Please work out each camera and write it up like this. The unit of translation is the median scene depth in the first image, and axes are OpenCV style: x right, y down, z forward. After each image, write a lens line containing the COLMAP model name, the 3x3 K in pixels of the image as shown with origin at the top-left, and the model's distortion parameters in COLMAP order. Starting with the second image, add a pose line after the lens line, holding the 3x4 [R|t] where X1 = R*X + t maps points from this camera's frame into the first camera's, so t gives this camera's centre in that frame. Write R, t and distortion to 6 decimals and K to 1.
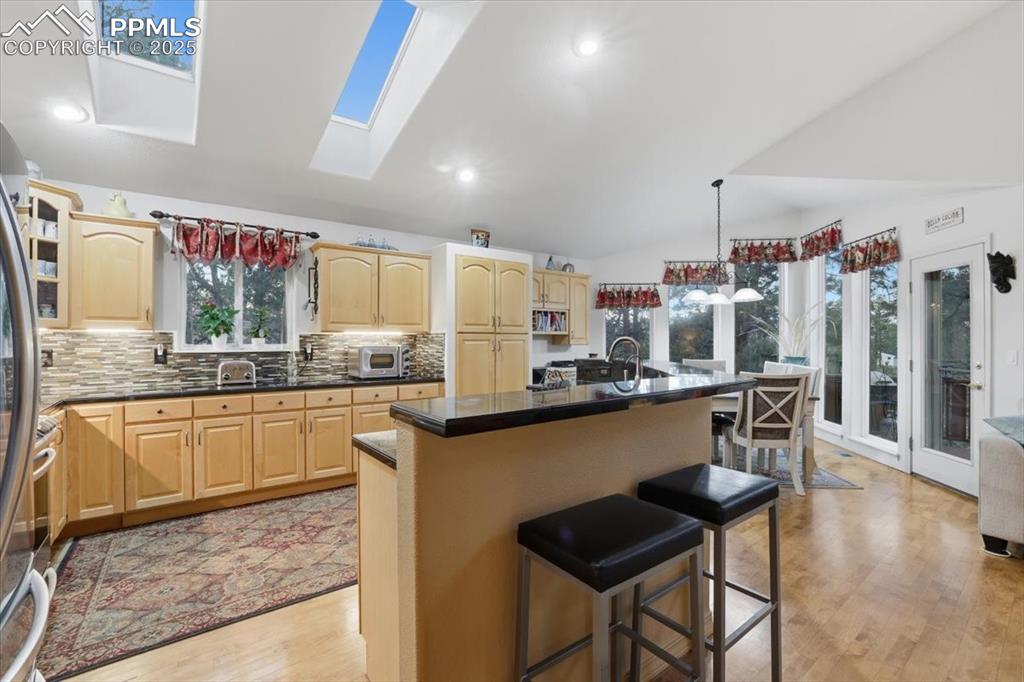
lens RADIAL K [[446.1, 0, 505.5], [0, 446.1, 338.1], [0, 0, 1]] dist [-0.035352, 0.009932]
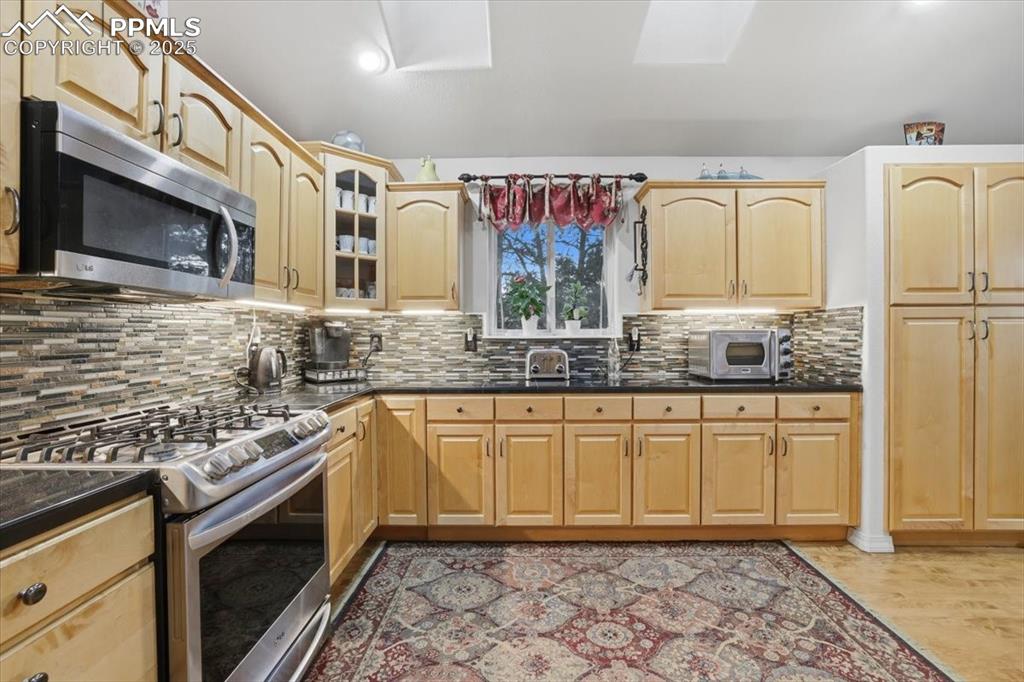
lens RADIAL K [[446.1, 0, 514.8], [0, 446.1, 334.1], [0, 0, 1]] dist [-0.035352, 0.009932]
pose [[0.789553, -0.003786, -0.613671, -0.176714], [0.006696, 0.999975, 0.002447, 0.023595], [0.613646, -0.006041, 0.789558, 0.354158]]
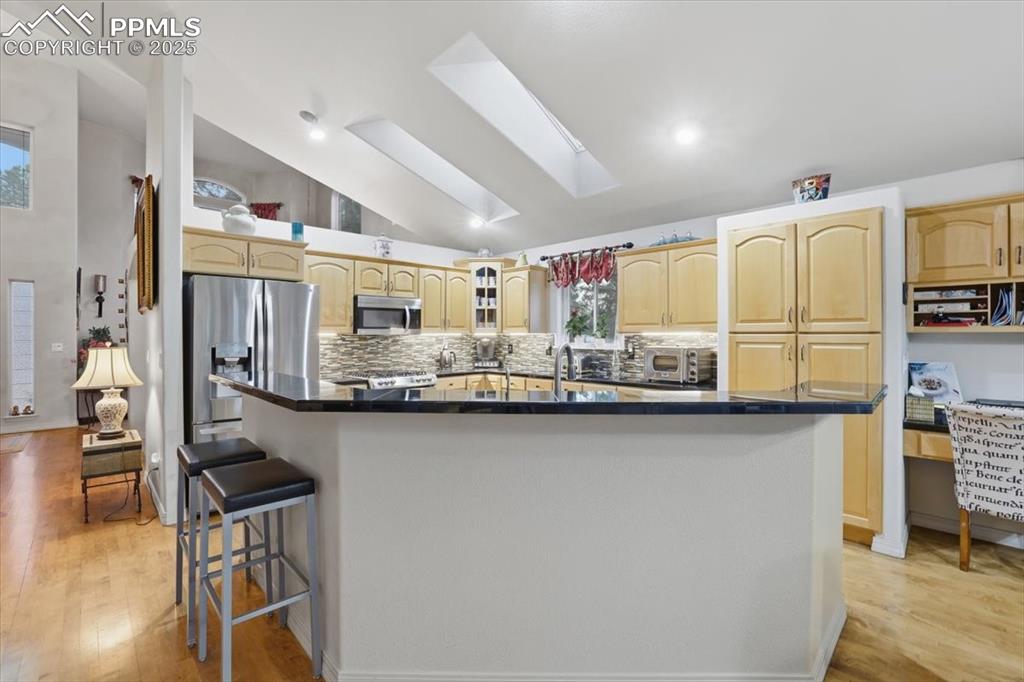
lens RADIAL K [[446.1, 0, 509.7], [0, 446.1, 332.4], [0, 0, 1]] dist [-0.035352, 0.009932]
pose [[0.140138, -0.005779, -0.990115, 0.723915], [0.003692, 0.999979, -0.005314, -0.012088], [0.990125, -0.002911, 0.140156, 0.641232]]
